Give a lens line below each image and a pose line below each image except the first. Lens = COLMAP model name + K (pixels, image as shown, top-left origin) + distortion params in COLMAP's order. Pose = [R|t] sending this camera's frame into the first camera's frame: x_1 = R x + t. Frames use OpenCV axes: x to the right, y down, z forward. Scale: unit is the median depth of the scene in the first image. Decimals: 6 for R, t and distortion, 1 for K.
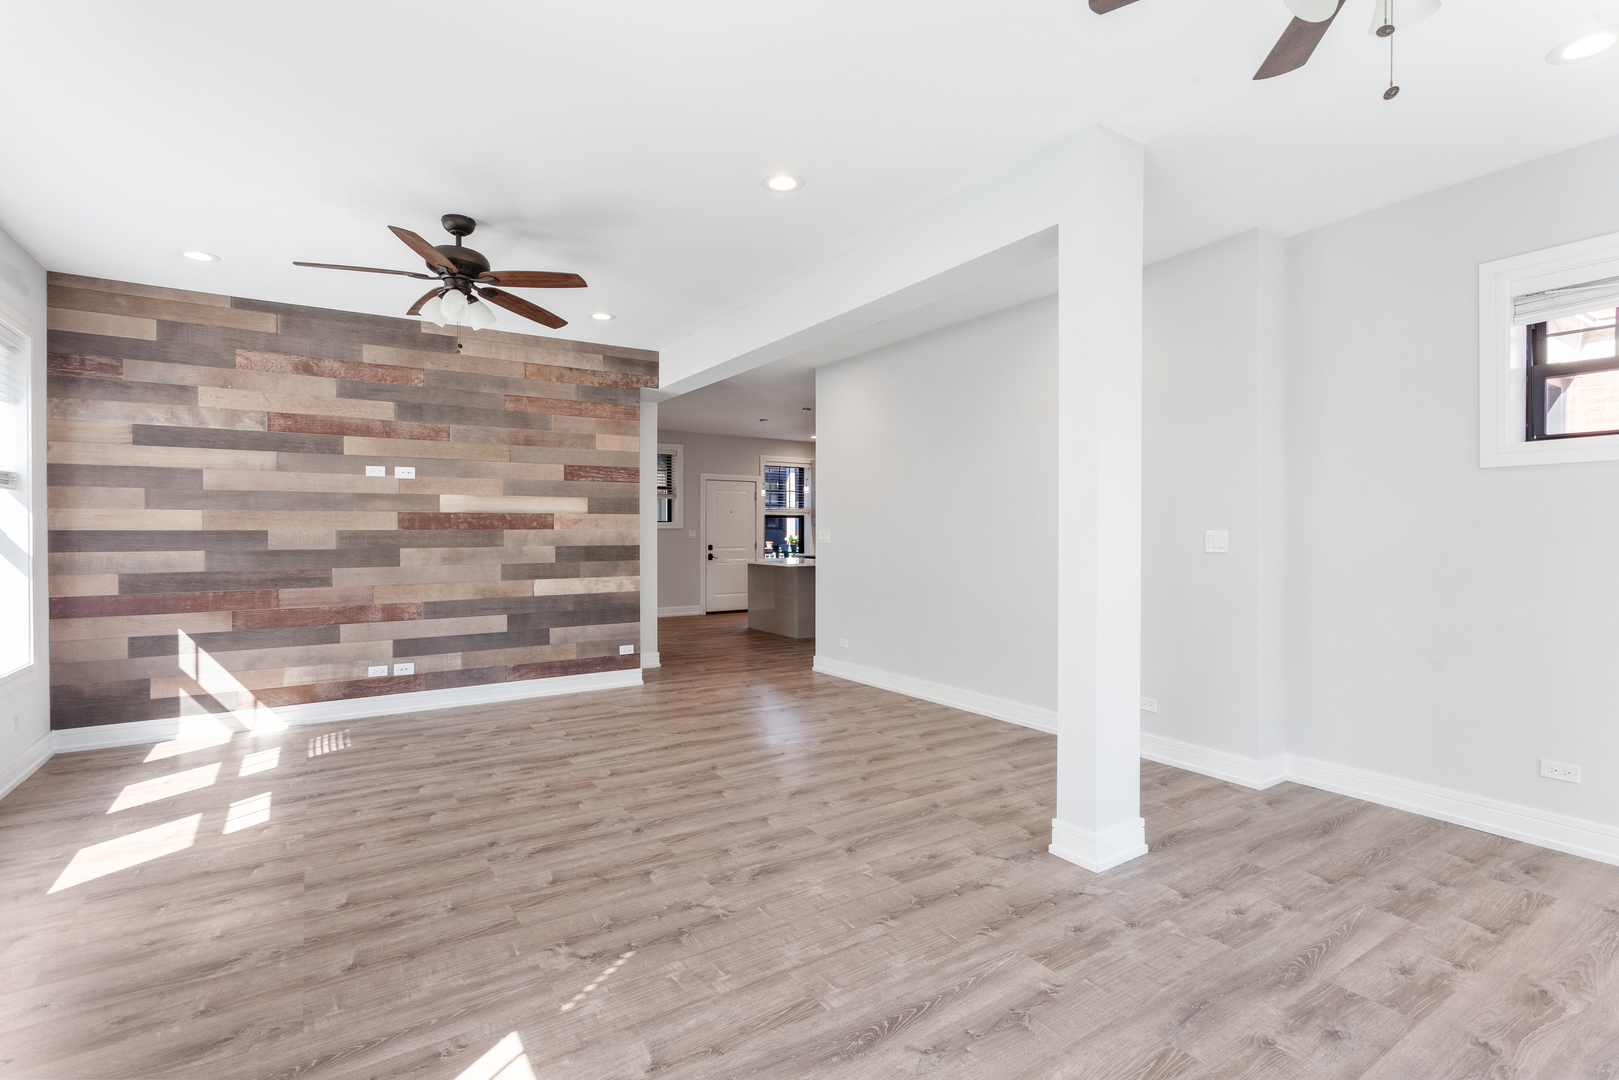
lens RADIAL K [[768.6, 0, 815.2], [0, 768.6, 537.6], [0, 0, 1]] dist [0.001102, 0.000482]
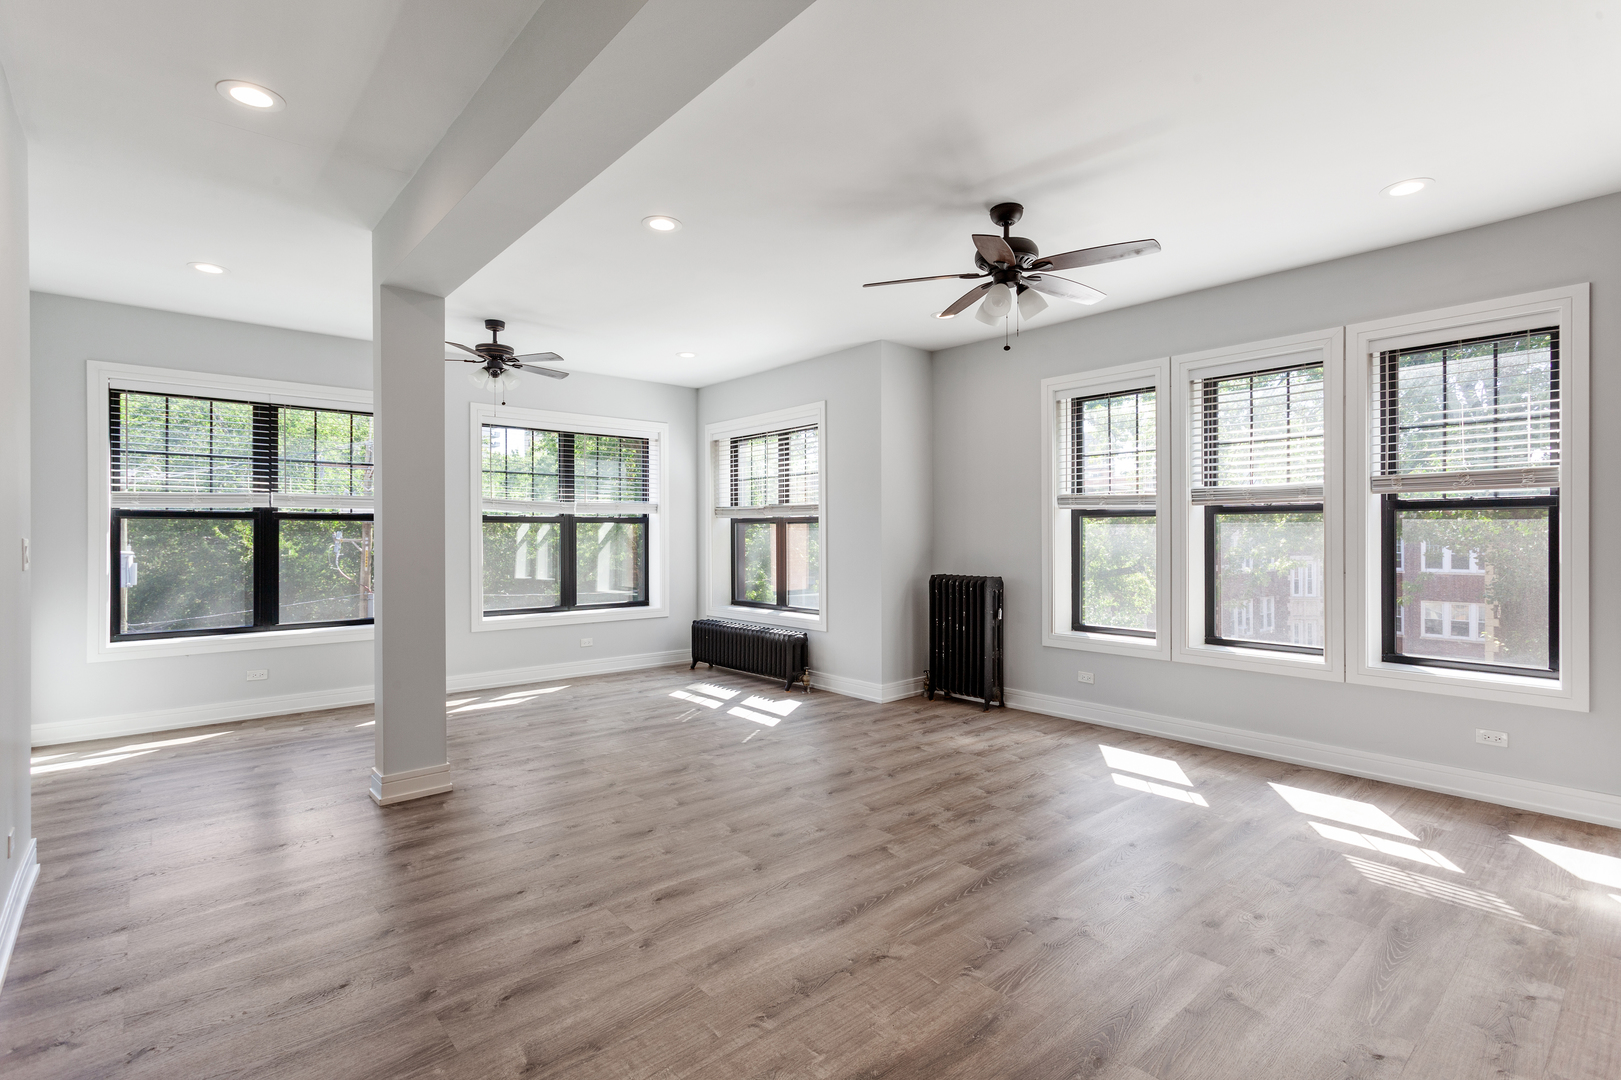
lens RADIAL K [[769.5, 0, 816.2], [0, 769.5, 537.6], [0, 0, 1]] dist [0.001102, 0.000482]
pose [[-0.991151, 0.004430, -0.132669, -0.080932], [0.003199, 0.999950, 0.009486, -0.012024], [0.132704, 0.008977, -0.991115, 1.509967]]
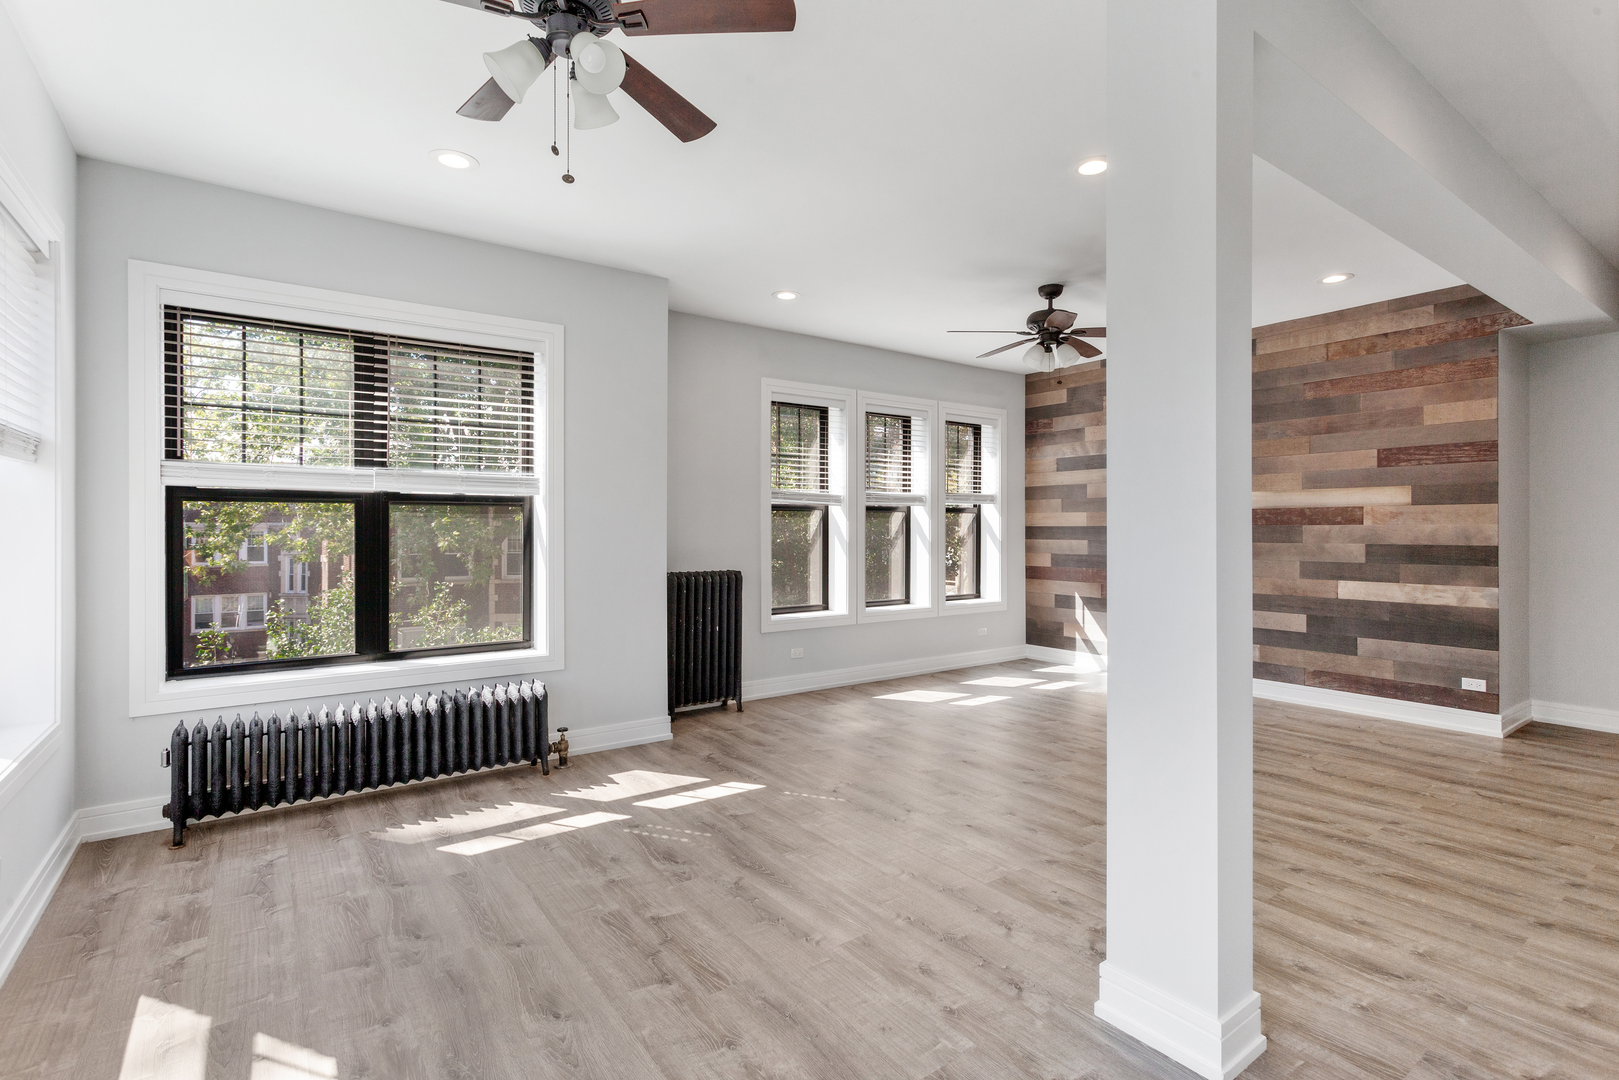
lens RADIAL K [[768.6, 0, 815.2], [0, 768.6, 537.6], [0, 0, 1]] dist [0.001102, 0.000482]
pose [[0.041286, 0.014984, -0.999035, 0.640674], [-0.007079, 0.999867, 0.014704, -0.005776], [0.999122, 0.006465, 0.041387, 0.432352]]
